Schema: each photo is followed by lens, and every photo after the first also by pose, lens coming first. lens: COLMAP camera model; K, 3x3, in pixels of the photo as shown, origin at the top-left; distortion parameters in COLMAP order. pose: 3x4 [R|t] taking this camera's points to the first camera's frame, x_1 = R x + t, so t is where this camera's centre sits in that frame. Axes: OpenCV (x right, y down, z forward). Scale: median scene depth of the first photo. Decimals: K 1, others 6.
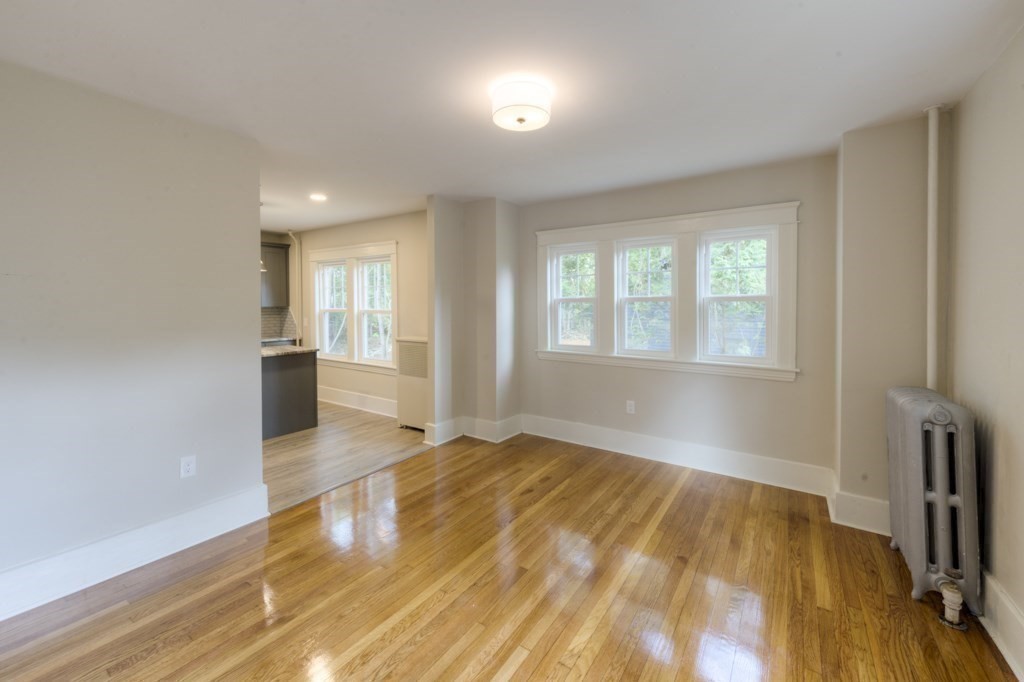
lens RADIAL K [[427.9, 0, 495.7], [0, 427.9, 309.7], [0, 0, 1]] dist [0.001194, -0.000036]
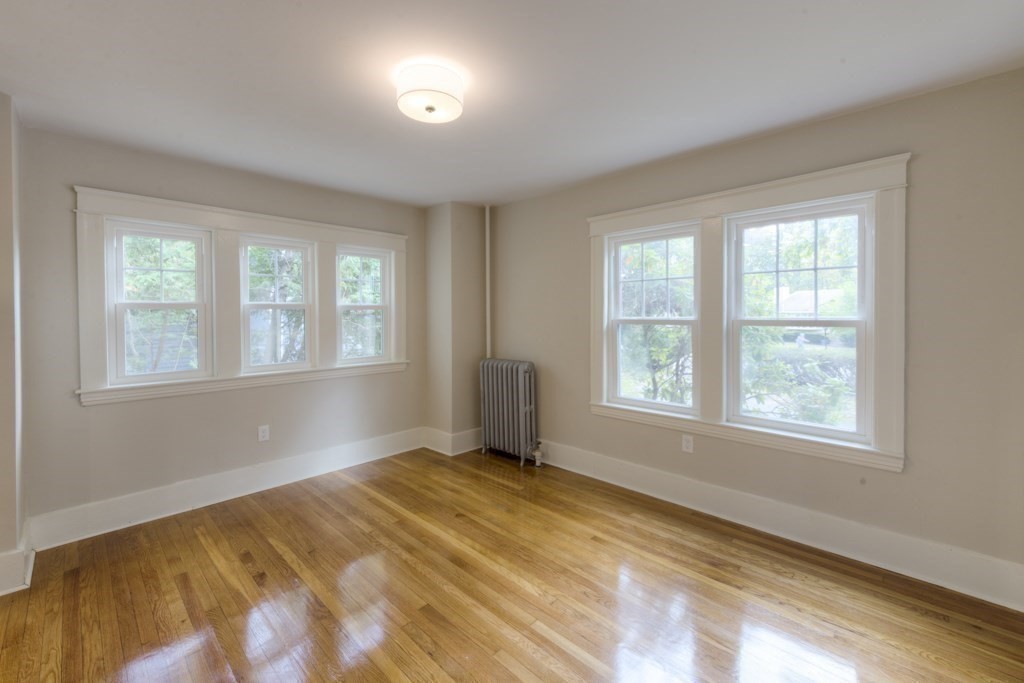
lens RADIAL K [[419.1, 0, 514.6], [0, 419.1, 312.5], [0, 0, 1]] dist [0.002105, -0.000024]
pose [[0.134820, 0.001351, 0.990869, -0.503426], [0.014729, 0.999886, -0.003368, -0.001717], [-0.990761, 0.015049, 0.134785, 0.445031]]
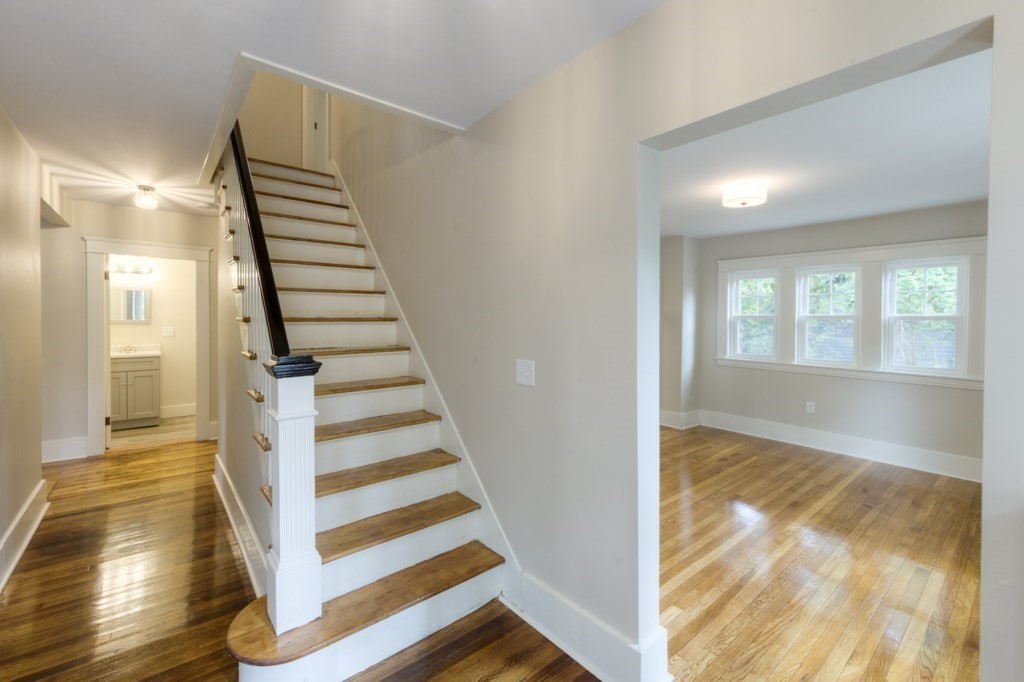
lens RADIAL K [[425.9, 0, 472.6], [0, 425.9, 322.3], [0, 0, 1]] dist [-0.000926, -0.000443]
pose [[0.949967, 0.013454, -0.312061, -0.241548], [-0.012553, 0.999909, 0.004896, -0.004618], [0.312098, -0.000734, 0.950050, -0.478350]]
